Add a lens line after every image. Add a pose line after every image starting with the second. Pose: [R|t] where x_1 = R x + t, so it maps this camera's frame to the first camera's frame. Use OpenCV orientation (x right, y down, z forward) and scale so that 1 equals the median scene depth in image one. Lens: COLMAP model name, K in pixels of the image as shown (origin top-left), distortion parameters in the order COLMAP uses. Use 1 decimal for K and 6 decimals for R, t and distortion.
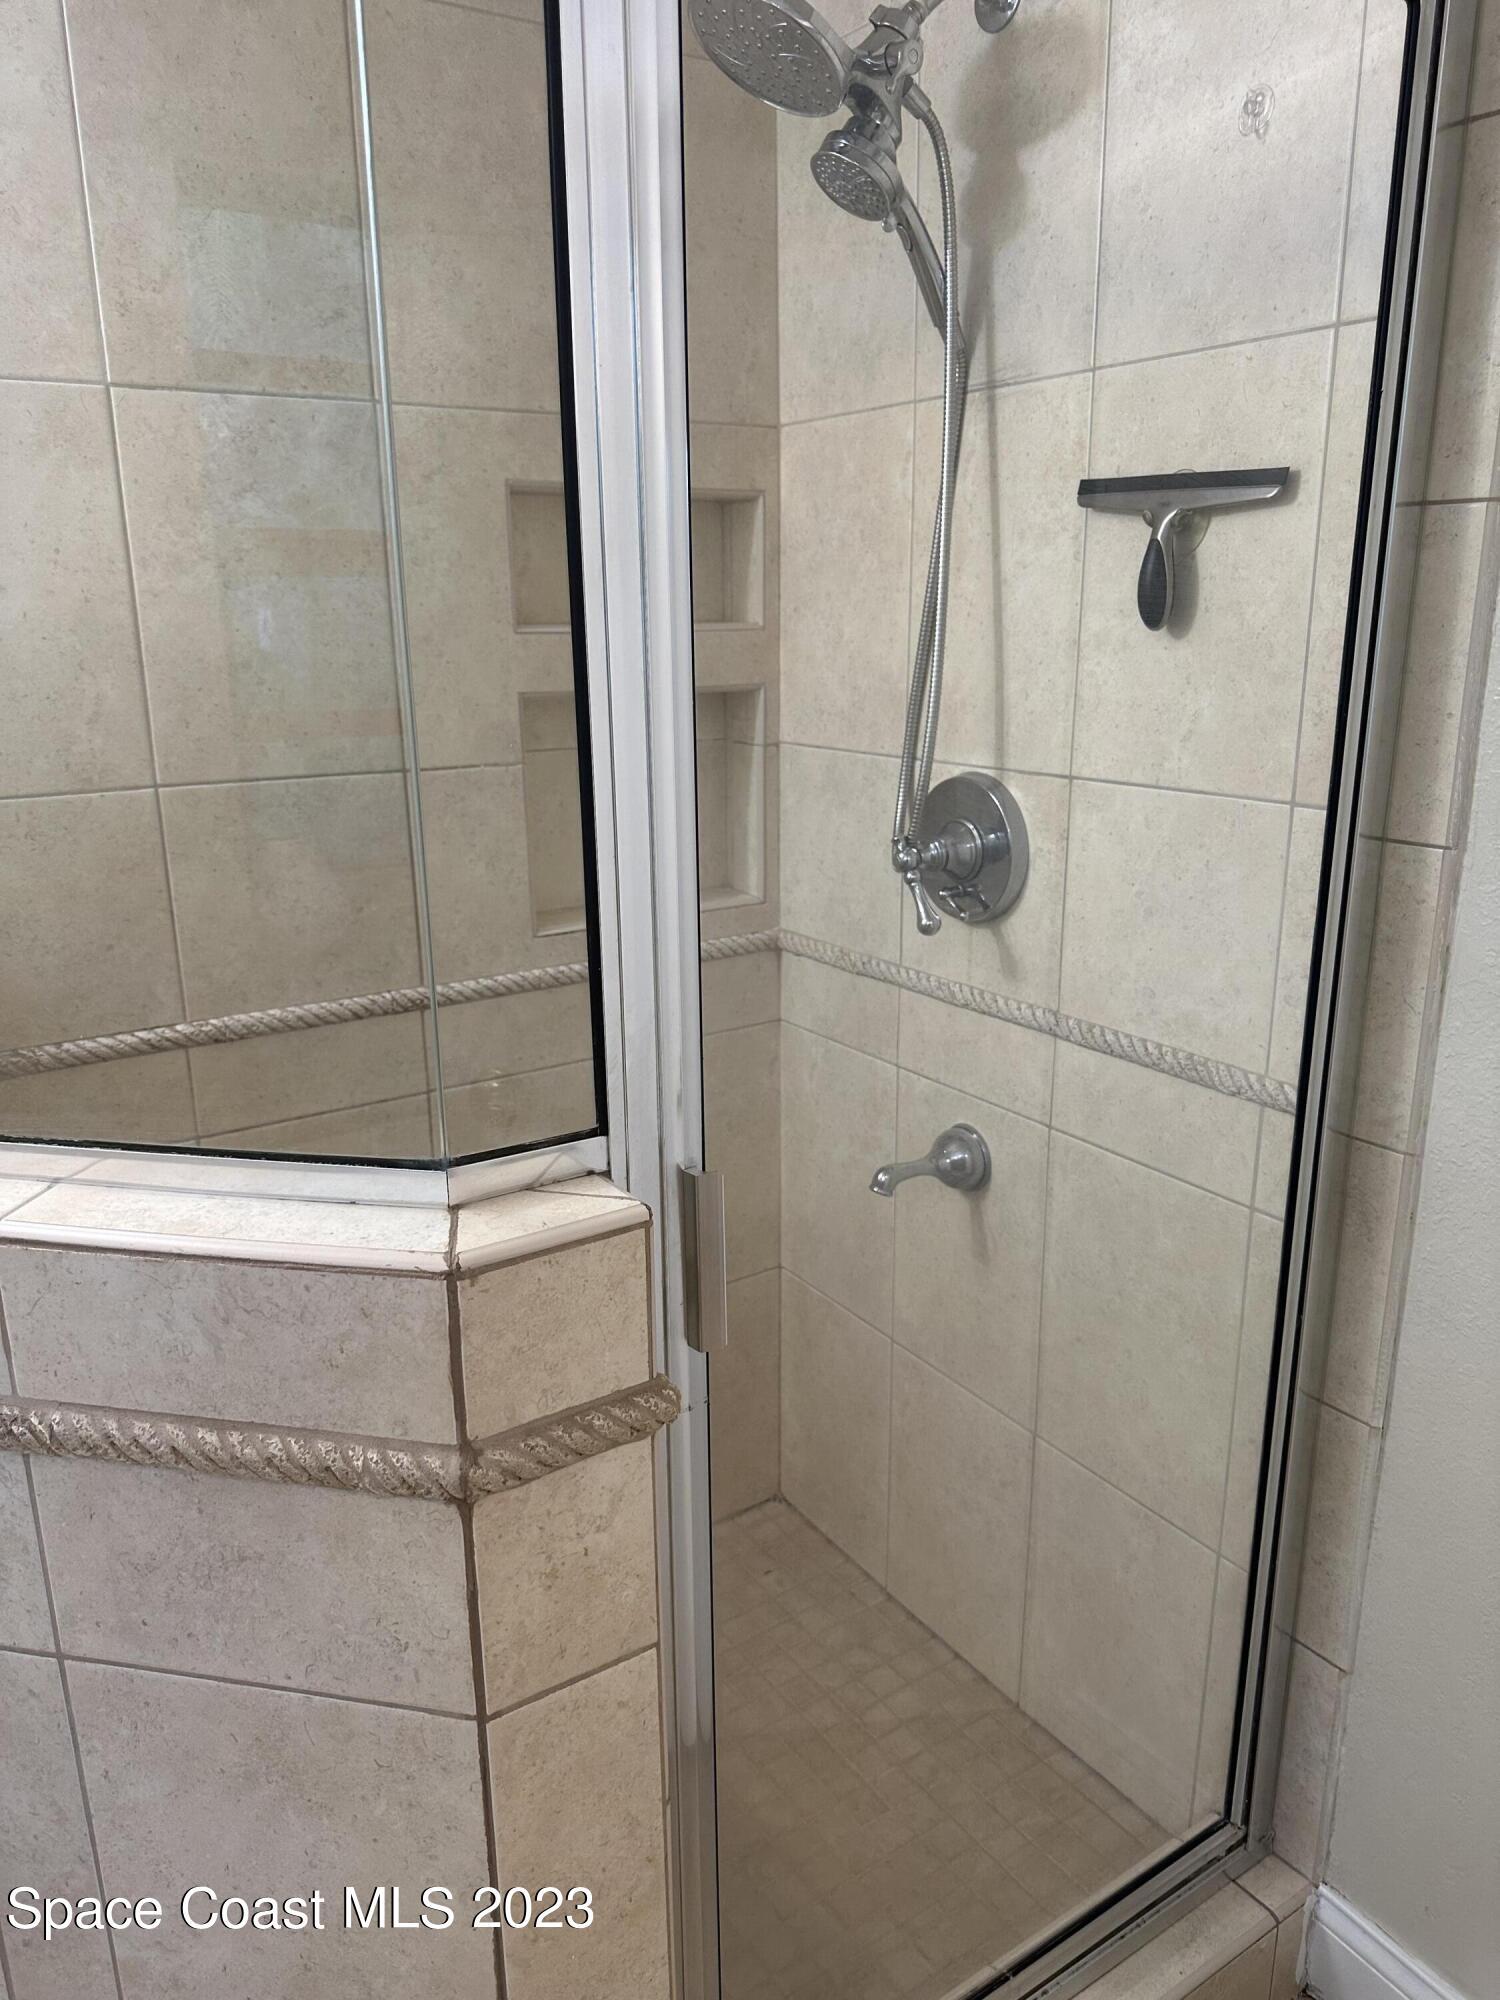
lens RADIAL K [[1419.6, 0, 746.1], [0, 1419.6, 1001.3], [0, 0, 1]] dist [-0.002704, -0.013104]
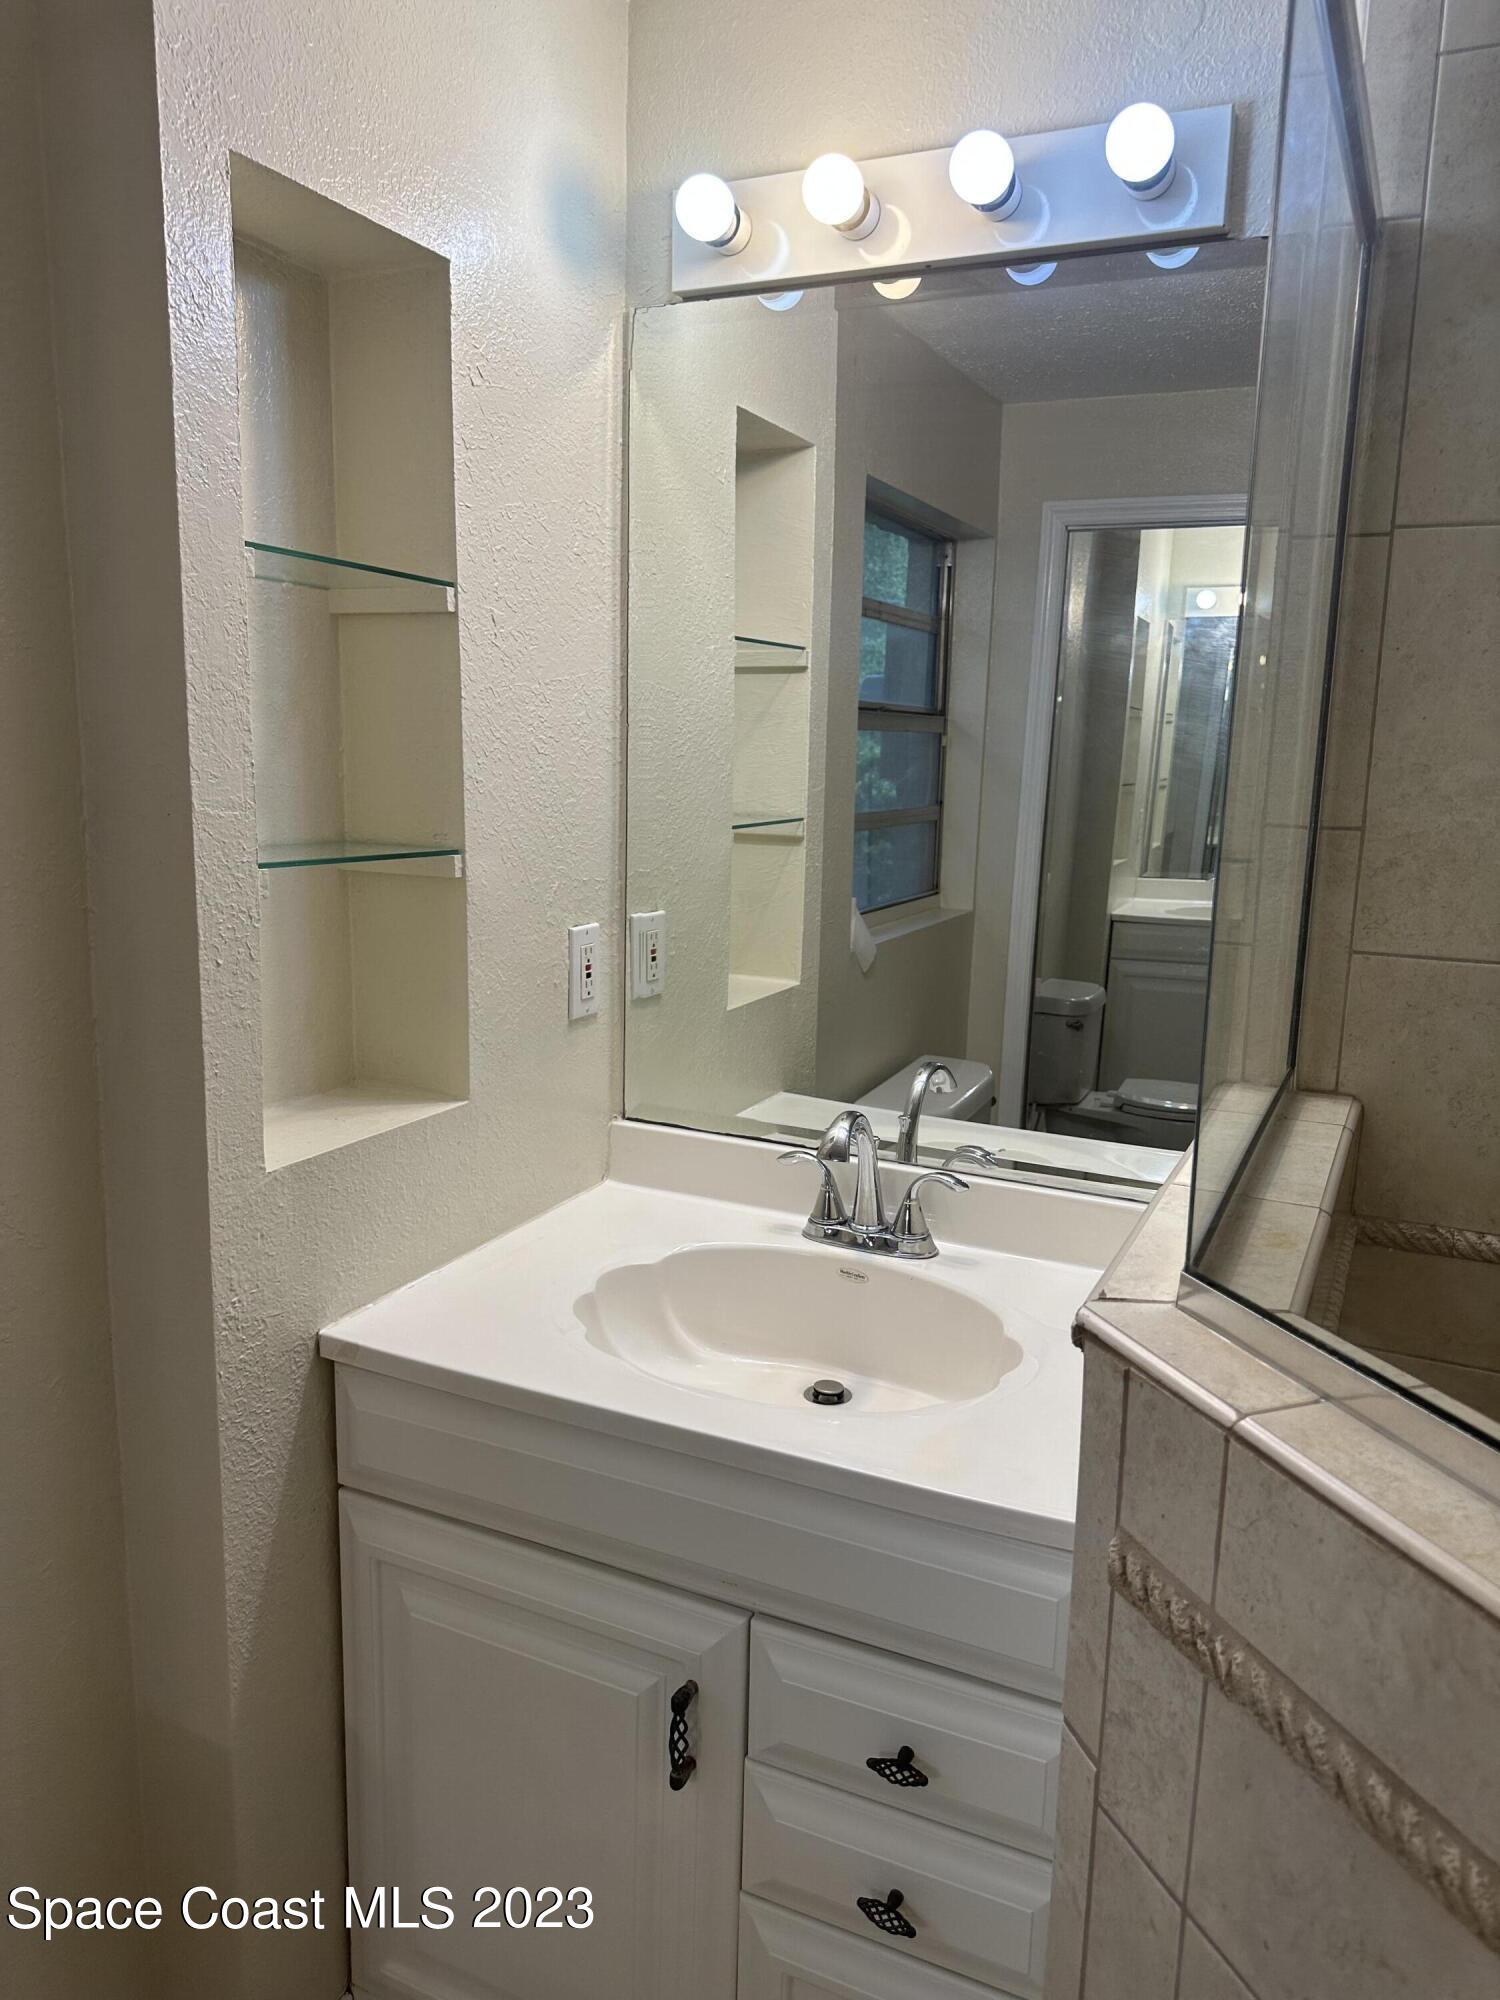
lens RADIAL K [[1419.6, 0, 750.9], [0, 1419.6, 1000.2], [0, 0, 1]] dist [-0.002704, -0.013104]
pose [[0.501151, 0.171627, -0.848170, 0.032188], [-0.259380, 0.964862, 0.041983, -0.055090], [0.825572, 0.198959, 0.528058, 0.211991]]
